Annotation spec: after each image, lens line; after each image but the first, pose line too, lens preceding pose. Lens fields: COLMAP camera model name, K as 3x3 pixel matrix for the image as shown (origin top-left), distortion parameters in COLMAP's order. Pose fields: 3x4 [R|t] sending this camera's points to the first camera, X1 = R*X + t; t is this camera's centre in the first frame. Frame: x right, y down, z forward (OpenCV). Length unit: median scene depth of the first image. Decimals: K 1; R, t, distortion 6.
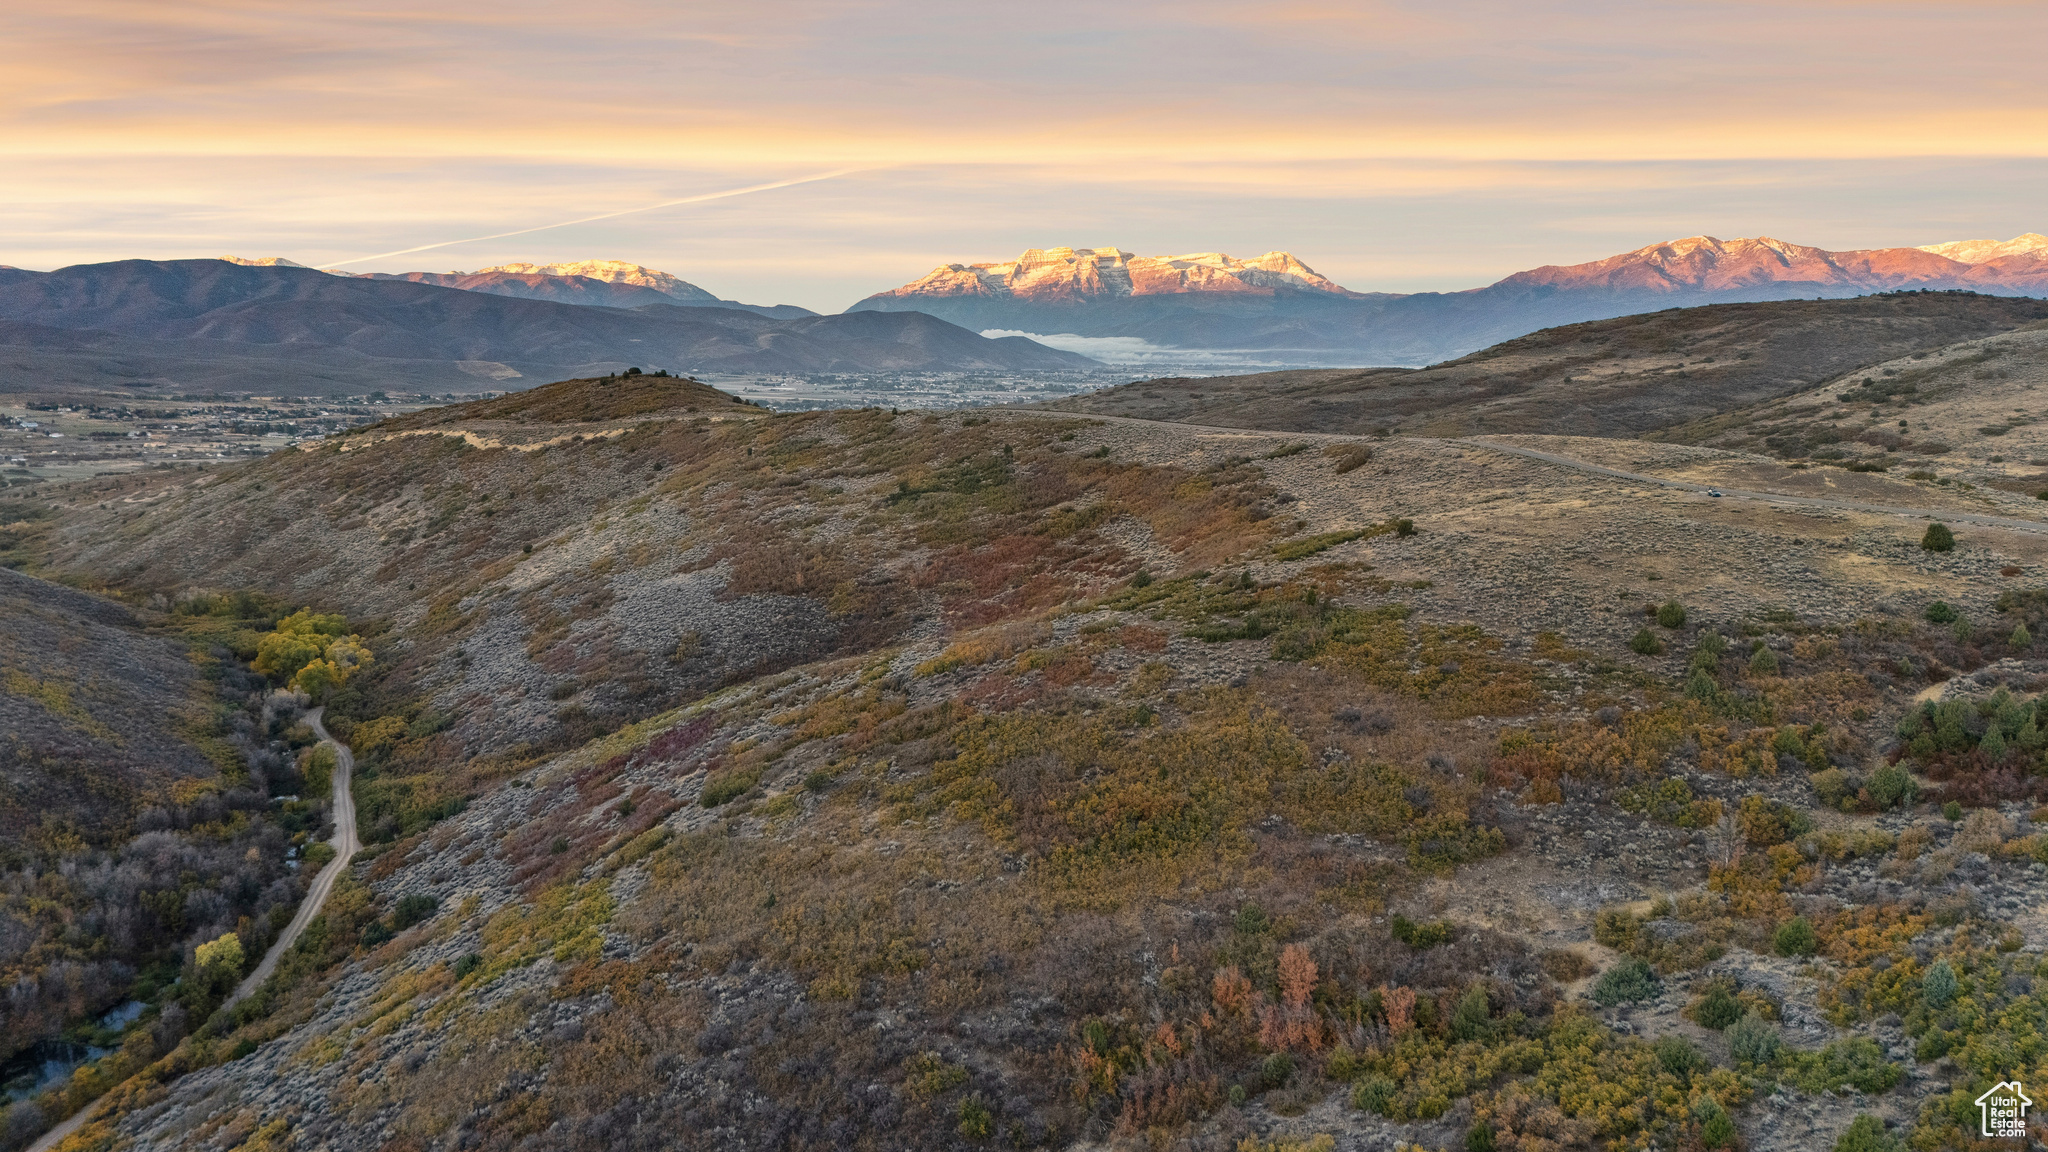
lens RADIAL K [[1516.4, 0, 1024.0], [0, 1516.4, 576.0], [0, 0, 1]] dist [0.107838, -0.116957]
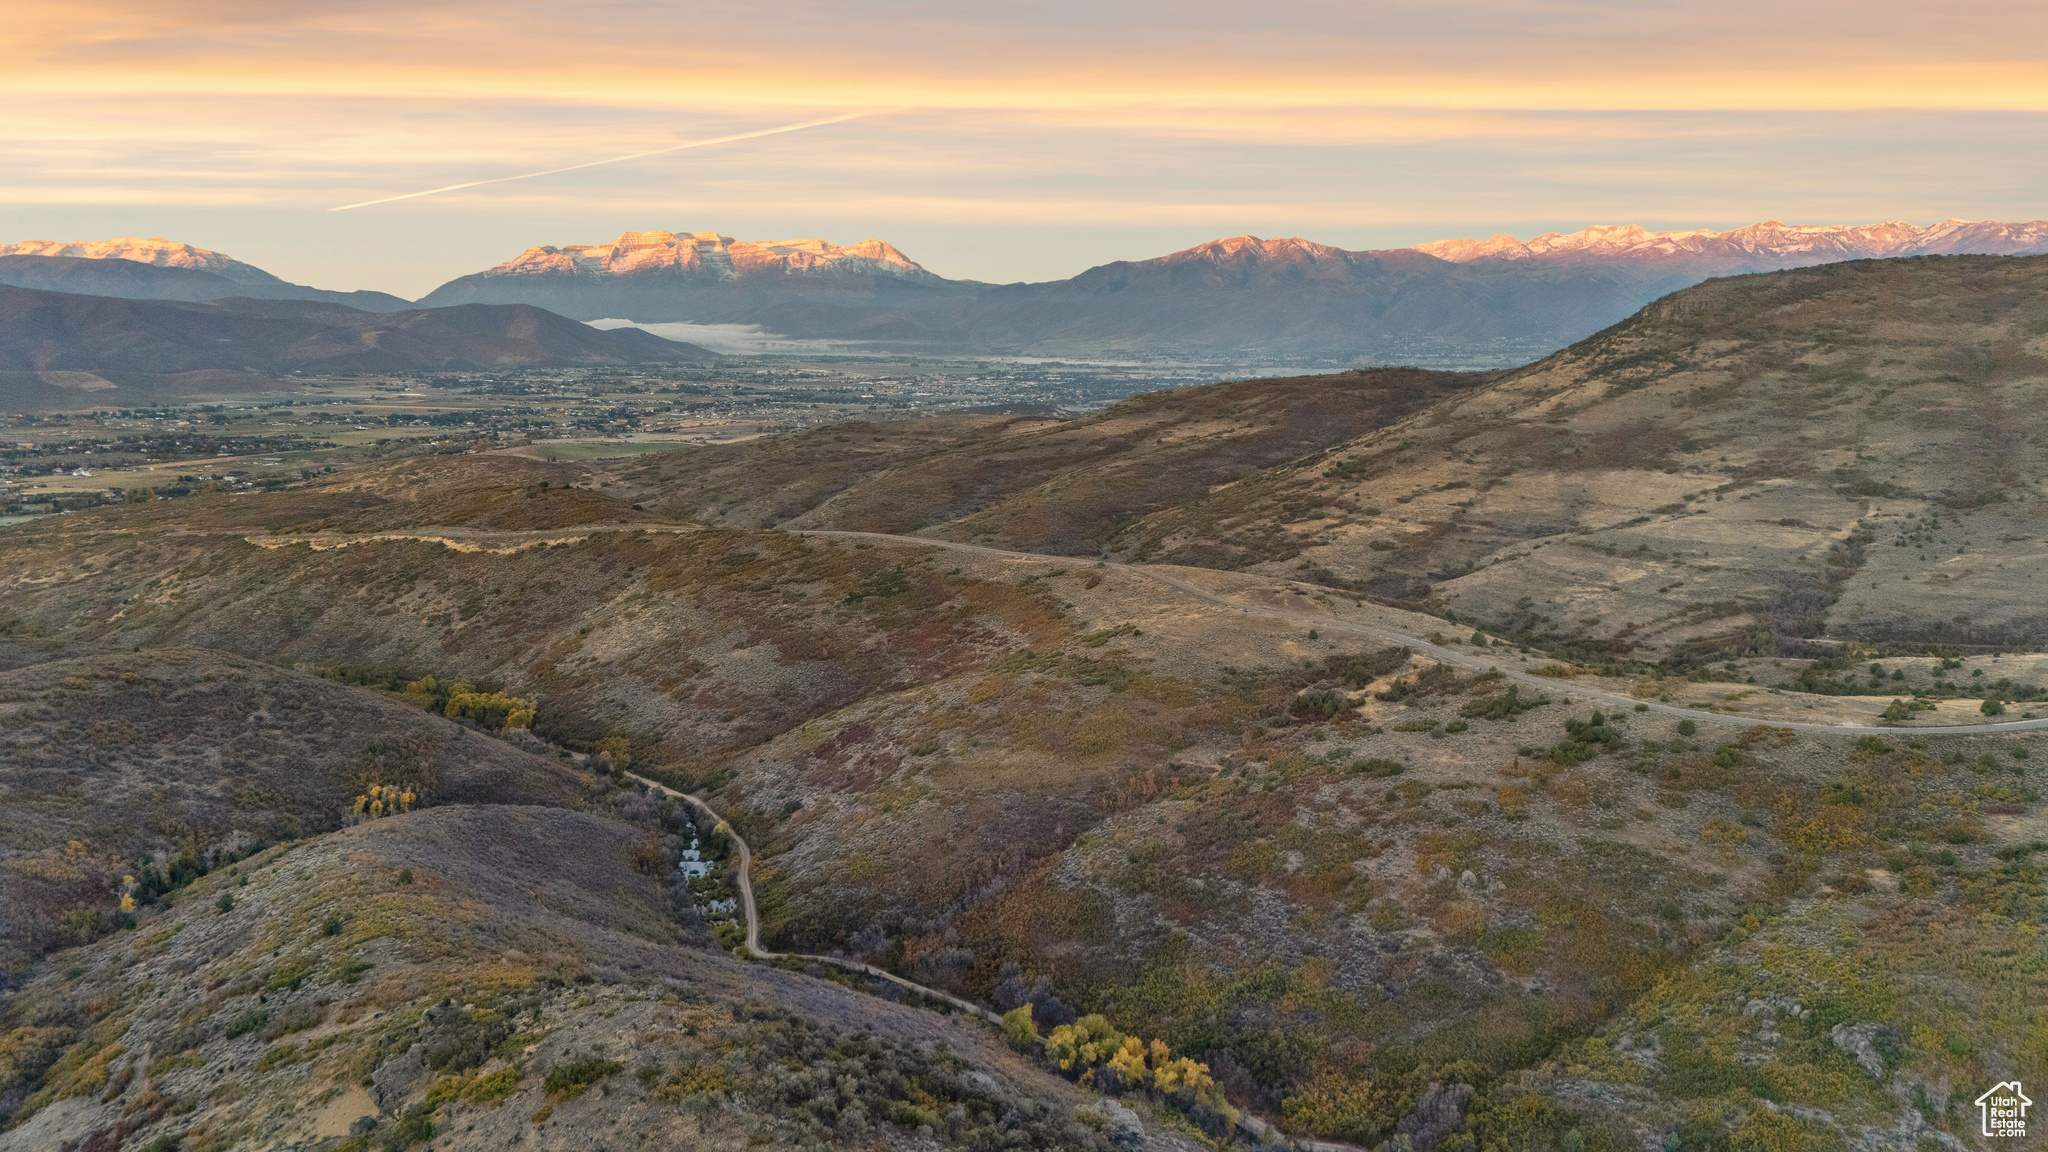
lens RADIAL K [[1484.5, 0, 1025.3], [0, 1484.5, 578.0], [0, 0, 1]] dist [0.102873, -0.106812]
pose [[0.965838, -0.048268, 0.254611, -0.118787], [0.043622, 0.998763, 0.023866, -0.039954], [-0.255448, -0.011944, 0.966749, -0.288627]]
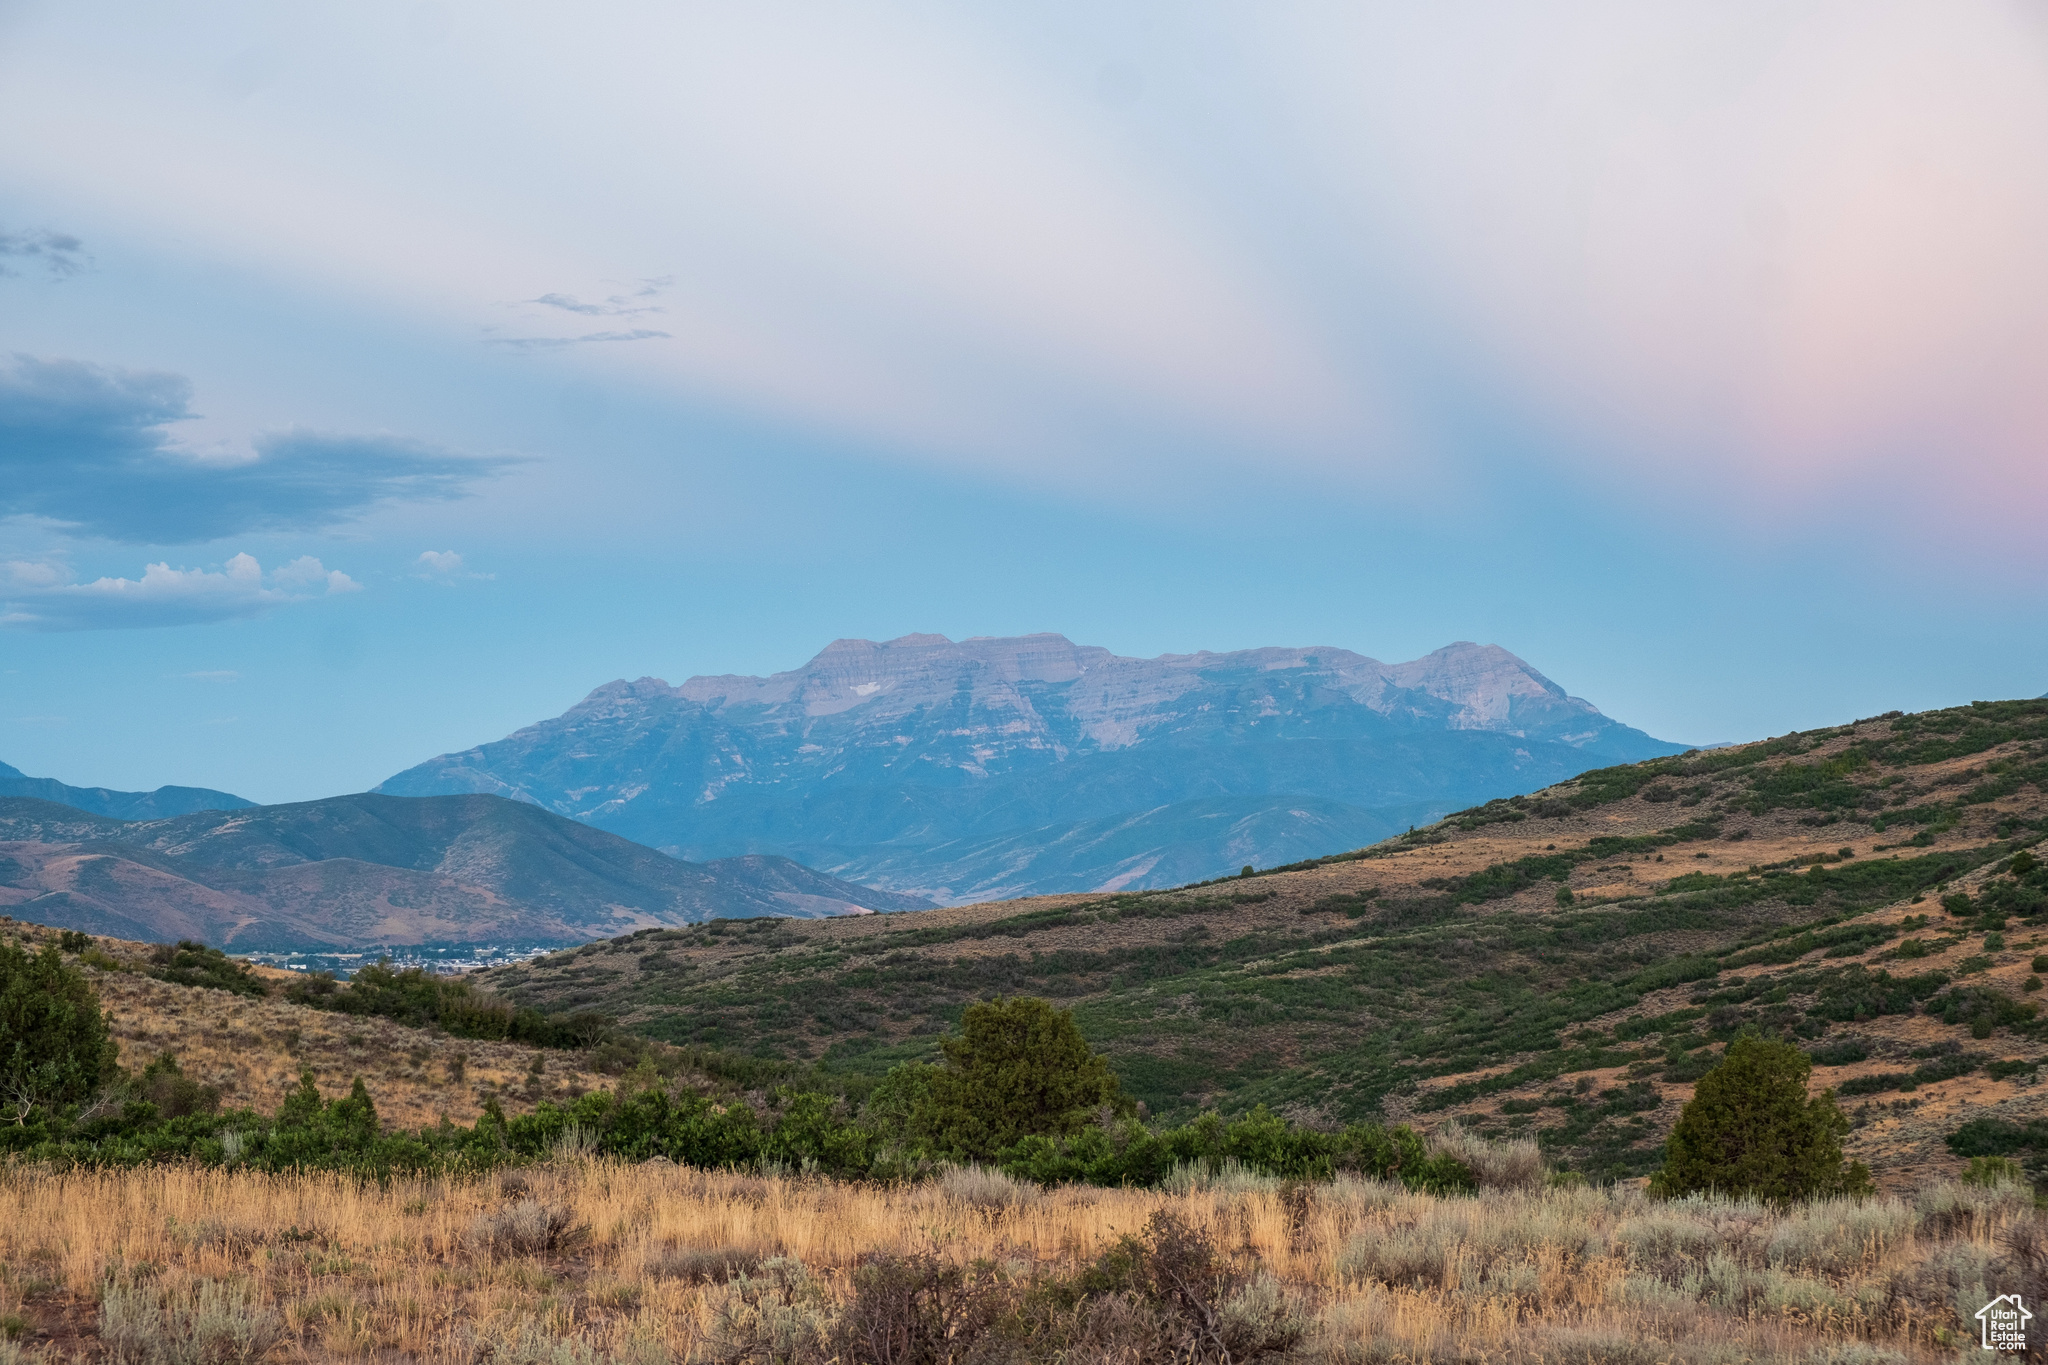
lens RADIAL K [[4002.0, 0, 1082.5], [0, 4002.0, 678.9], [0, 0, 1]] dist [-0.014239, 0.250132]
pose [[0.998369, -0.009849, 0.056232, 0.182854], [0.020908, 0.979650, -0.199624, 0.013128], [-0.053122, 0.200474, 0.978258, 0.042025]]
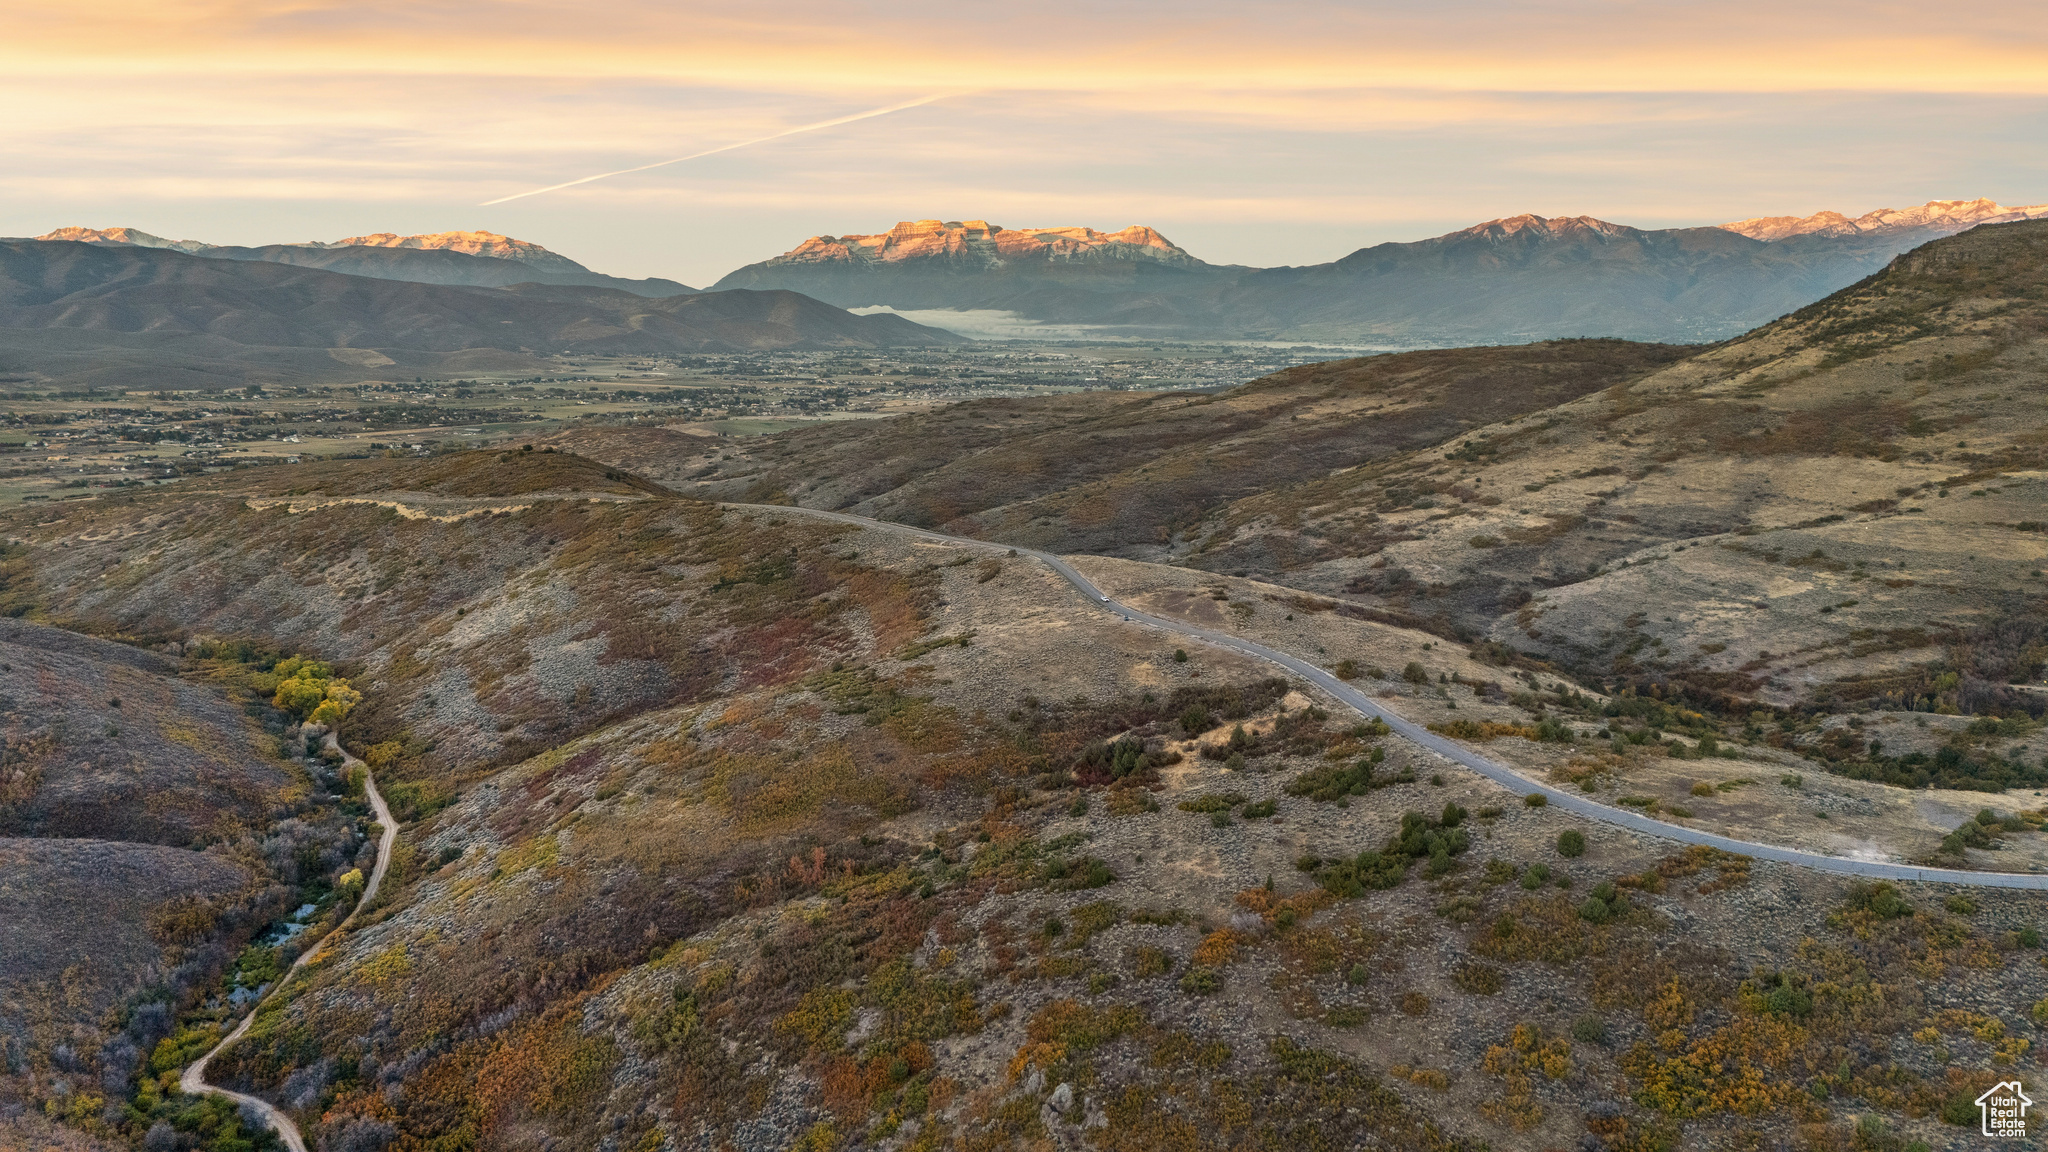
lens RADIAL K [[1484.4, 0, 1024.0], [0, 1484.4, 576.0], [0, 0, 1]] dist [0.090336, -0.082252]
pose [[0.996567, -0.017327, 0.080959, 0.036335], [0.015300, 0.999555, 0.025593, -0.034109], [-0.081367, -0.024266, 0.996389, -0.185562]]
